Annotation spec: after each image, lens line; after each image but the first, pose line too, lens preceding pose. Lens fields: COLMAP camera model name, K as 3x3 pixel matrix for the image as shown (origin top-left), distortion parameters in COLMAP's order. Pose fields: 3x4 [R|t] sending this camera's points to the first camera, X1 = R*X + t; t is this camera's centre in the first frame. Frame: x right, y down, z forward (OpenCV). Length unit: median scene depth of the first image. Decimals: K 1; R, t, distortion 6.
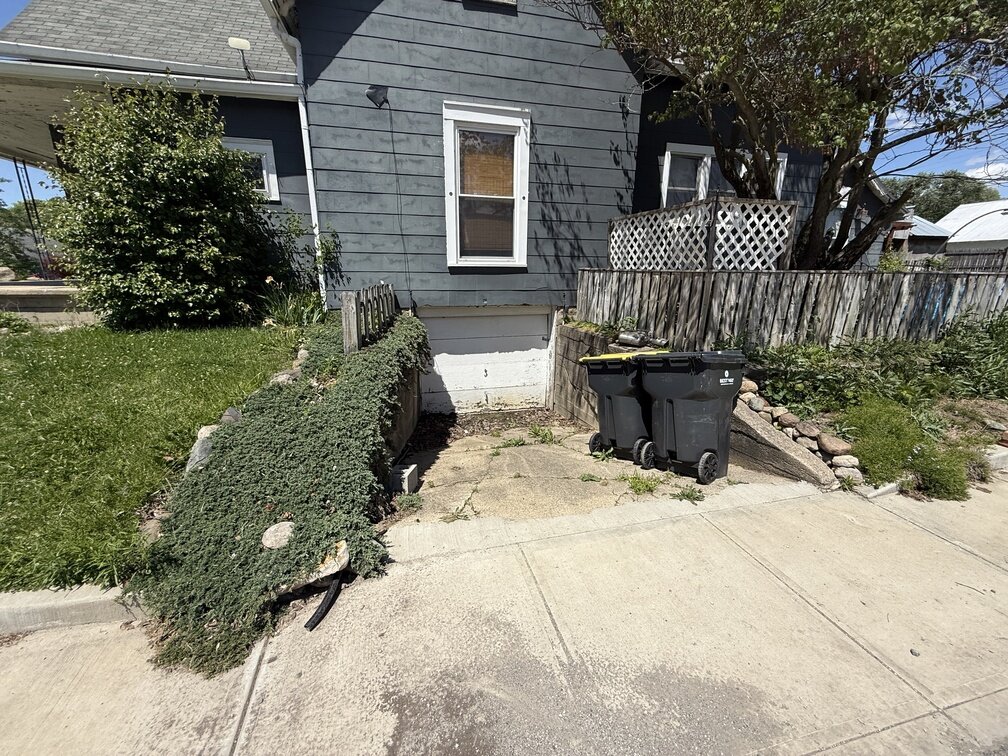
lens RADIAL K [[399.8, 0, 503.8], [0, 399.8, 376.5], [0, 0, 1]] dist [0.003788, -0.000281]
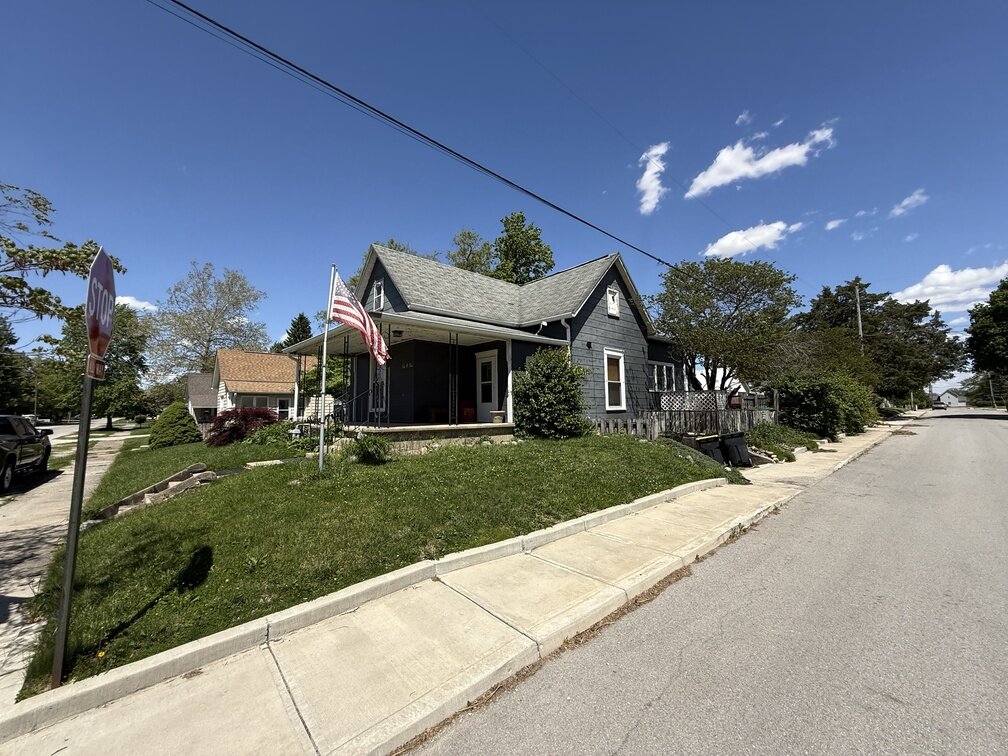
lens RADIAL K [[399.8, 0, 505.5], [0, 399.8, 376.1], [0, 0, 1]] dist [0.003788, -0.000281]
pose [[0.878480, 0.025210, 0.477114, -1.800834], [0.137957, 0.942687, -0.303823, 0.159164], [-0.457428, 0.332724, 0.824654, -0.703562]]
